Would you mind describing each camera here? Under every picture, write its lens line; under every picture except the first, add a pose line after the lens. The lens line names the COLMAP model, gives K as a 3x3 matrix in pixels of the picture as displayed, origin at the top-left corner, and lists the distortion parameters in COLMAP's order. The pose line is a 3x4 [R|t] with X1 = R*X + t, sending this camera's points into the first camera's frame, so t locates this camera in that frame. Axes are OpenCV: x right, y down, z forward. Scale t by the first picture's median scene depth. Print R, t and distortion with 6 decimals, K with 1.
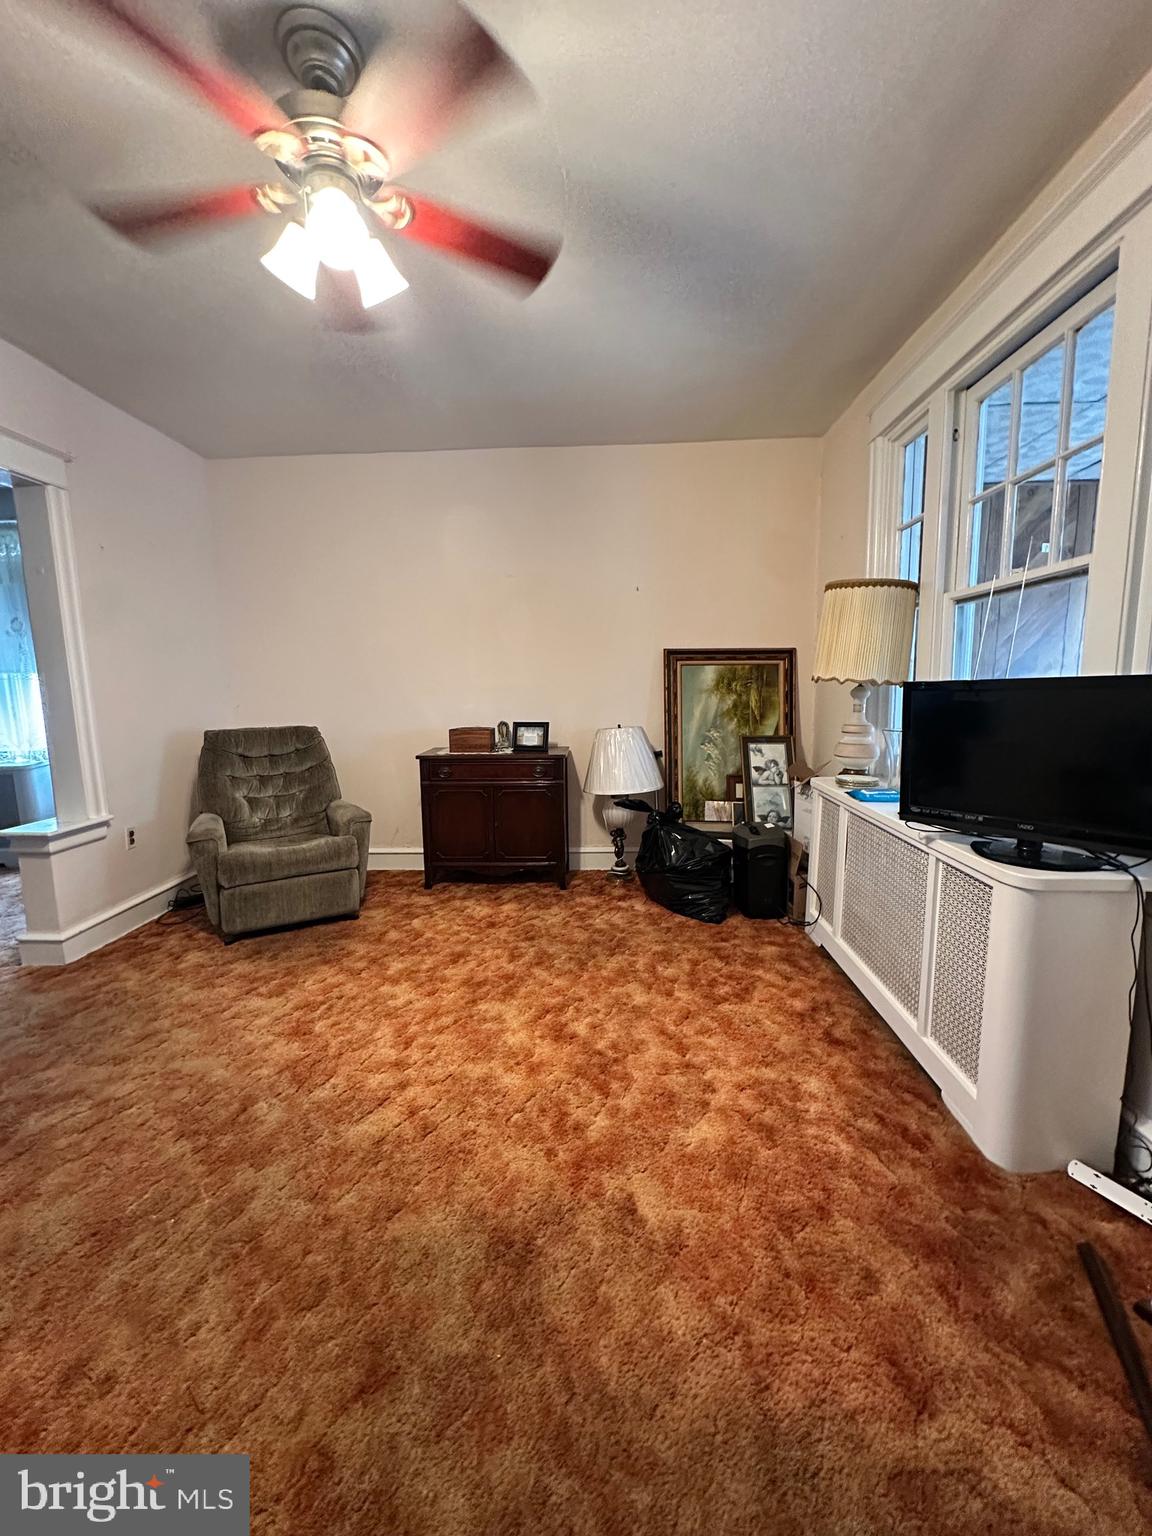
lens RADIAL K [[612.3, 0, 577.4], [0, 612.3, 767.5], [0, 0, 1]] dist [-0.003185, 0.000726]
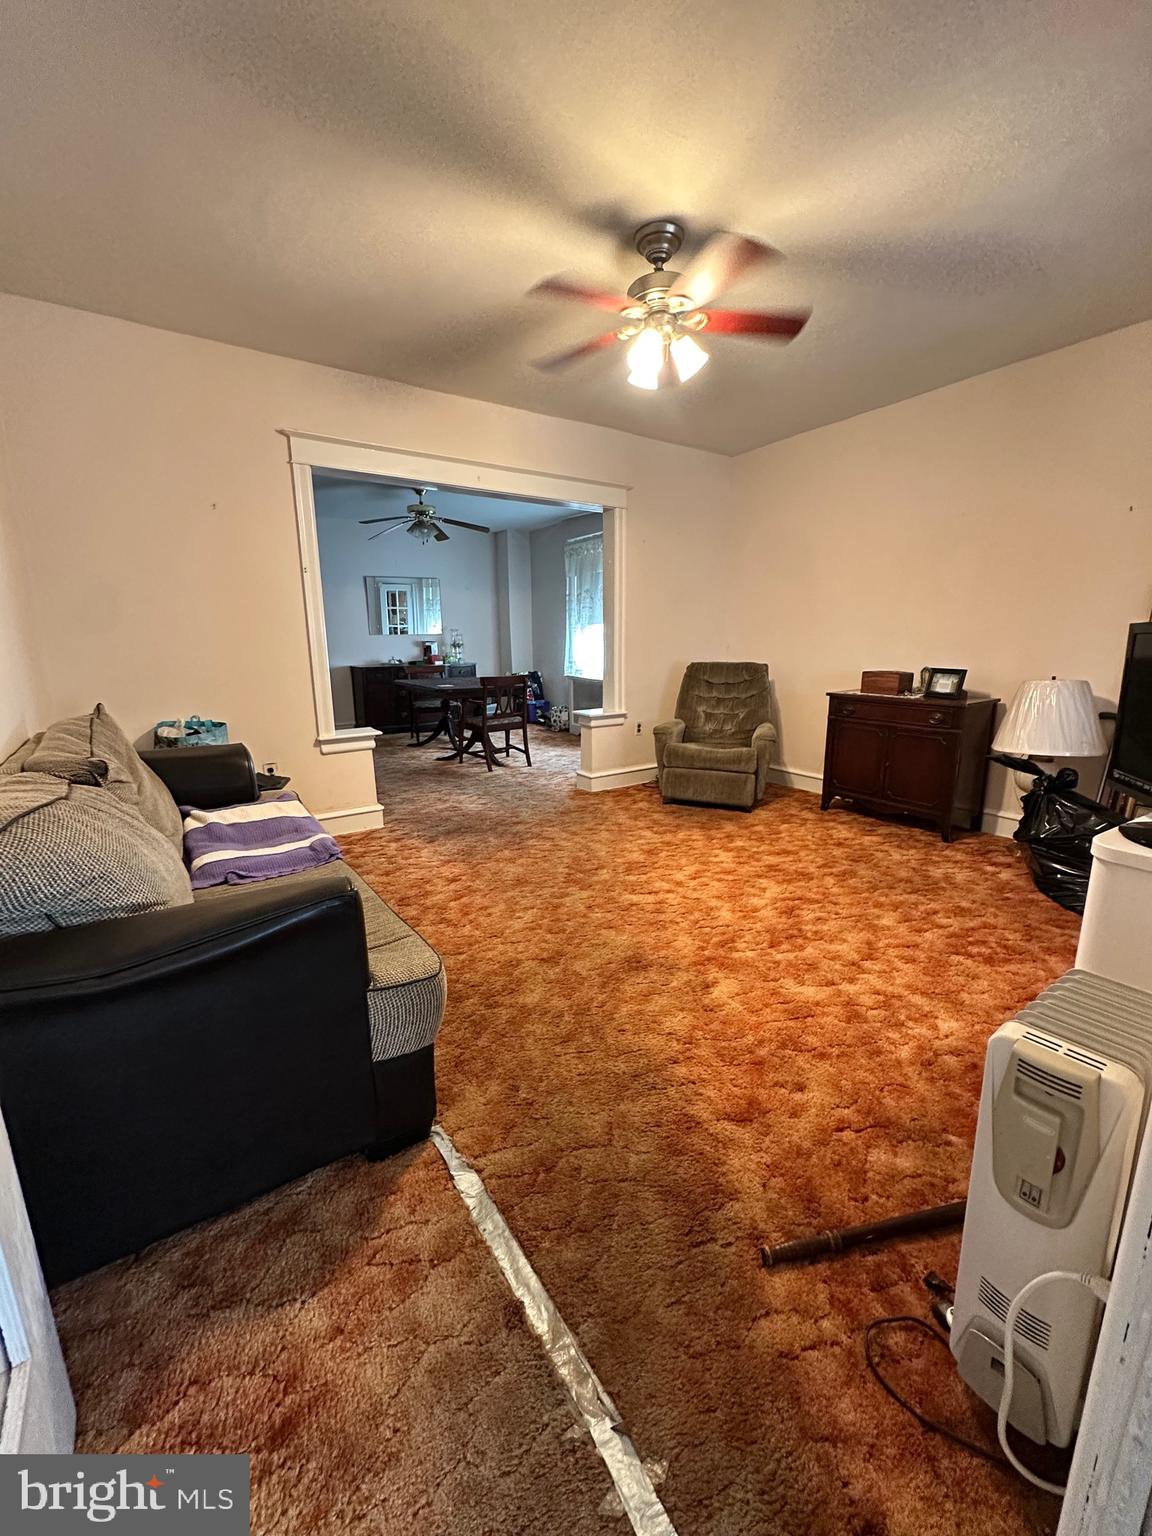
lens RADIAL K [[612.3, 0, 577.1], [0, 612.3, 766.4], [0, 0, 1]] dist [-0.003185, 0.000726]
pose [[0.585868, 0.177134, -0.790811, 0.547589], [-0.111478, 0.984159, 0.137854, 0.015183], [0.802703, 0.007394, 0.596334, -0.083418]]
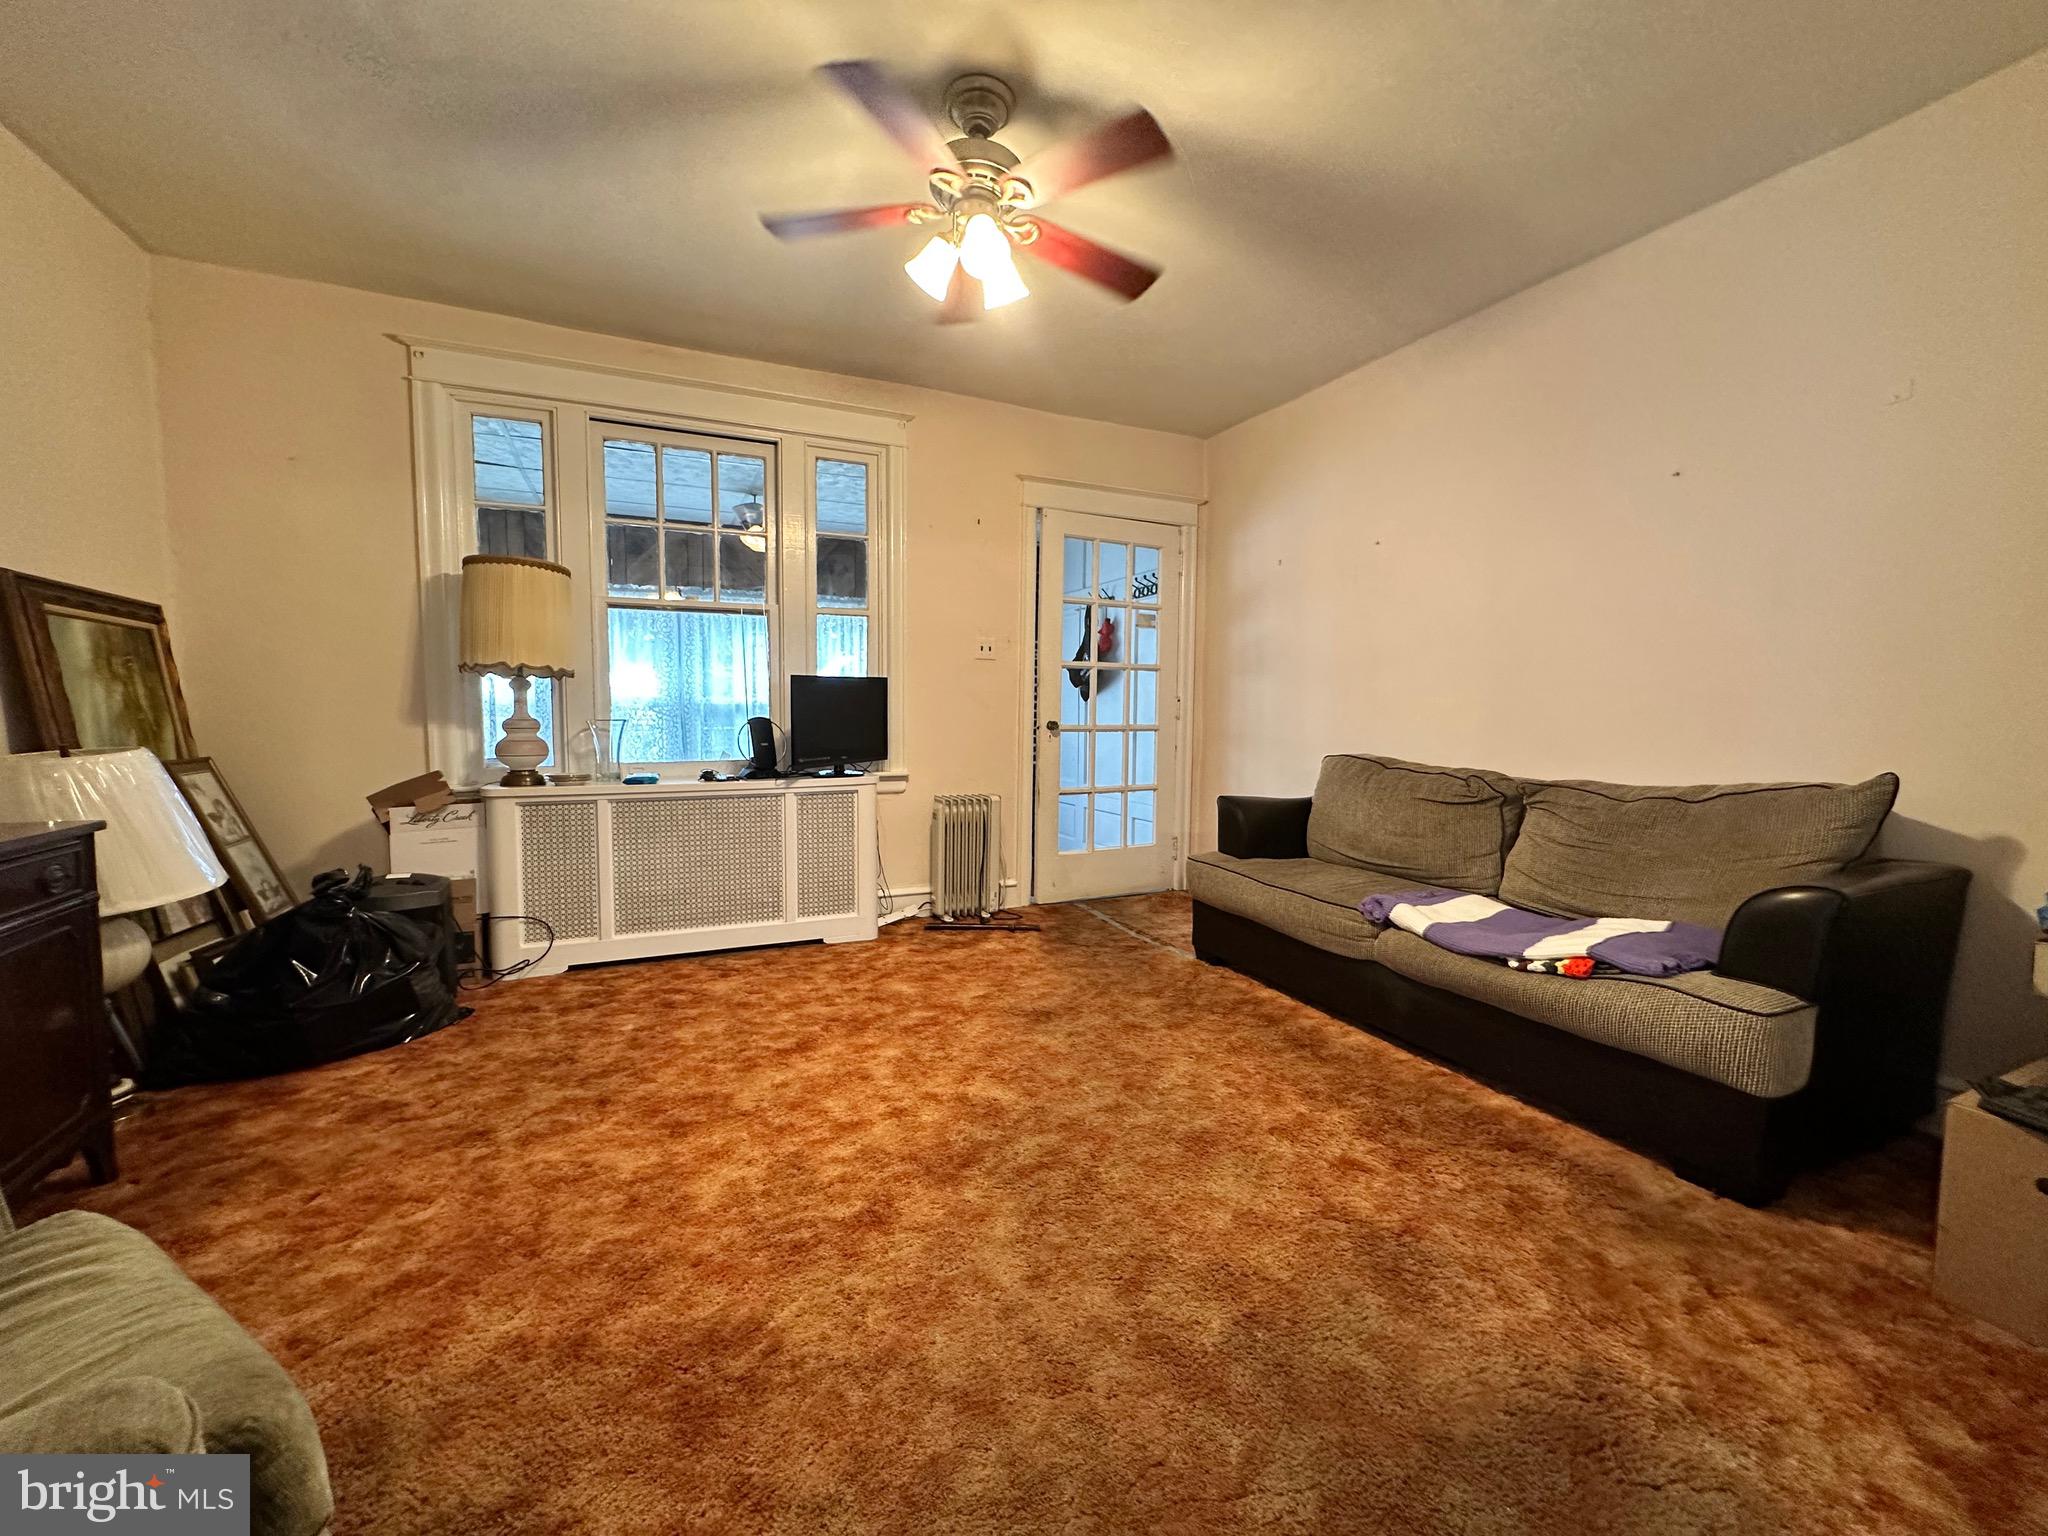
lens RADIAL K [[816.4, 0, 1026.1], [0, 816.4, 765.2], [0, 0, 1]] dist [-0.003185, 0.000726]
pose [[-0.458746, -0.053049, 0.886983, -1.020074], [0.119970, 0.985378, 0.120983, -0.066779], [-0.880431, 0.161912, -0.445674, 0.978393]]
